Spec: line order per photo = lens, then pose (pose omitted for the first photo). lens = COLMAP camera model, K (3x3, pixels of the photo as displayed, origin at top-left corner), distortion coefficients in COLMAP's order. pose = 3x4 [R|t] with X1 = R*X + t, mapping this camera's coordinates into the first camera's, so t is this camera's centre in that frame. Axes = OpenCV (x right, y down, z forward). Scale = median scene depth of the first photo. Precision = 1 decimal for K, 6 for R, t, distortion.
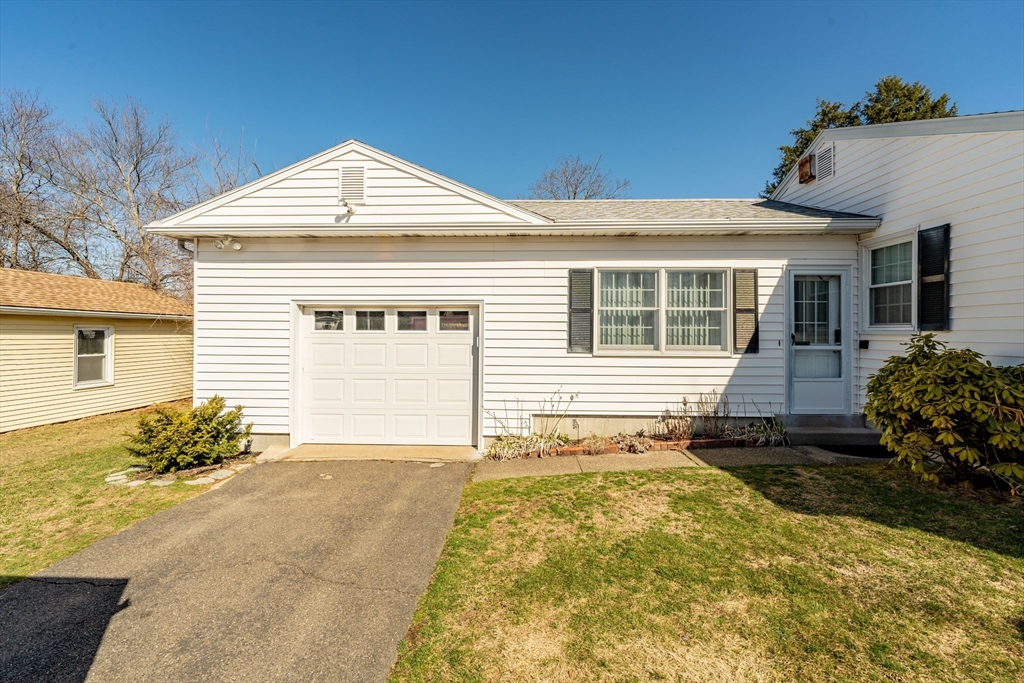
lens RADIAL K [[411.8, 0, 511.8], [0, 411.8, 331.7], [0, 0, 1]] dist [0.000489, 0.000091]
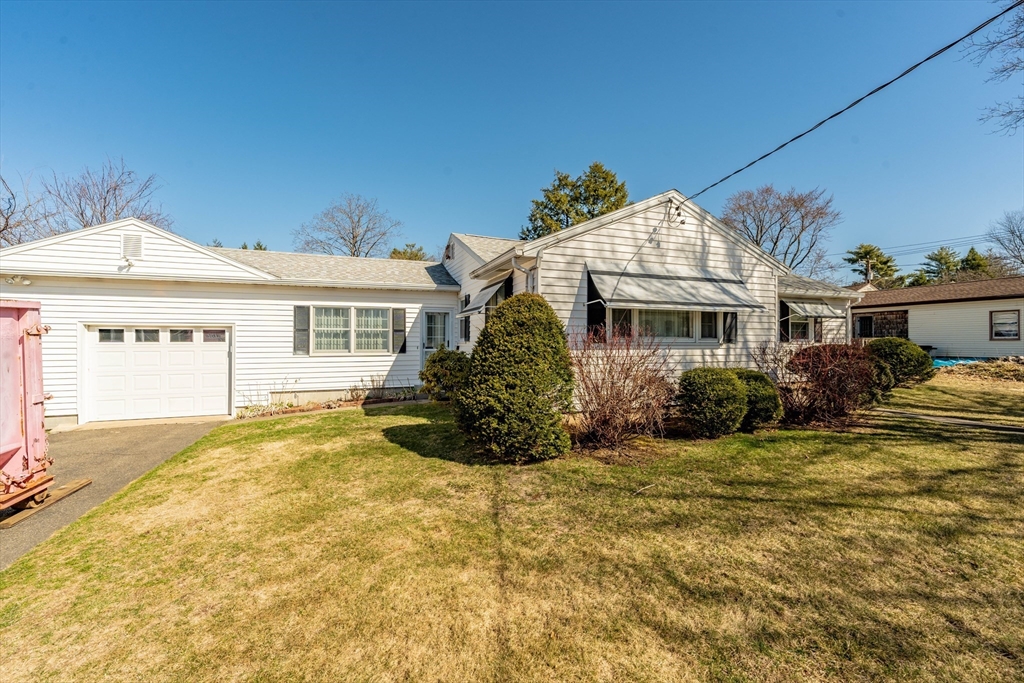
lens RADIAL K [[422.7, 0, 513.4], [0, 422.7, 340.6], [0, 0, 1]] dist [-0.001528, -0.000283]
pose [[0.923583, -0.004986, 0.383367, 0.306045], [0.004377, 0.999987, 0.002460, -0.008131], [-0.383375, -0.000594, 0.923593, -0.955839]]
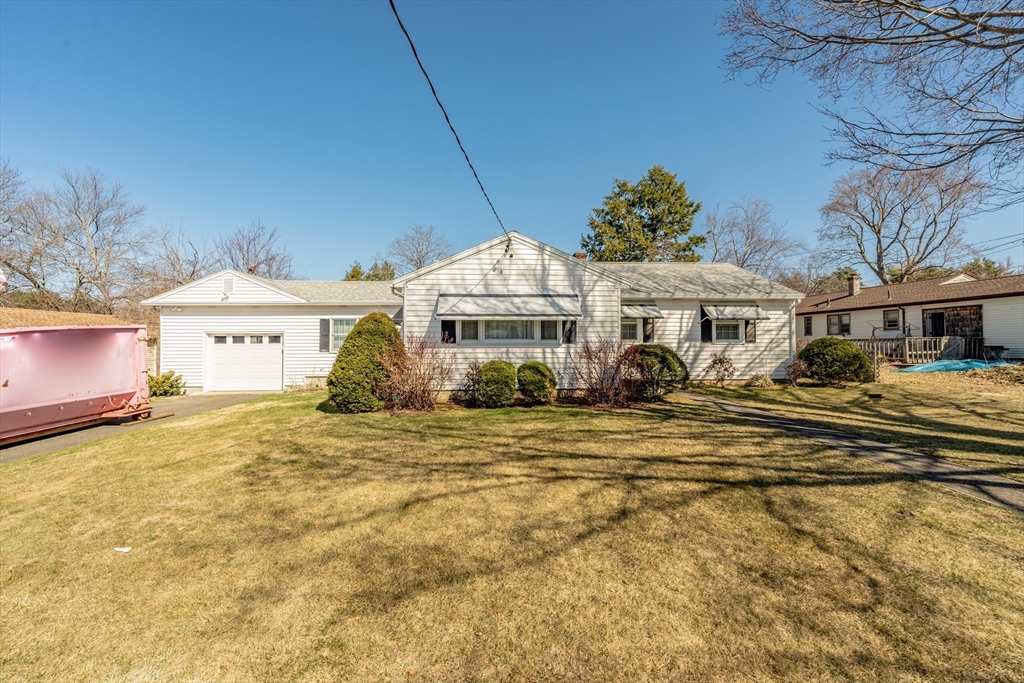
lens RADIAL K [[426.5, 0, 521.1], [0, 426.5, 338.5], [0, 0, 1]] dist [-0.001445, -0.000559]
pose [[0.995477, -0.007768, 0.094690, 1.121947], [0.008467, 0.999940, -0.006974, -0.003230], [-0.094630, 0.007744, 0.995482, -1.724833]]
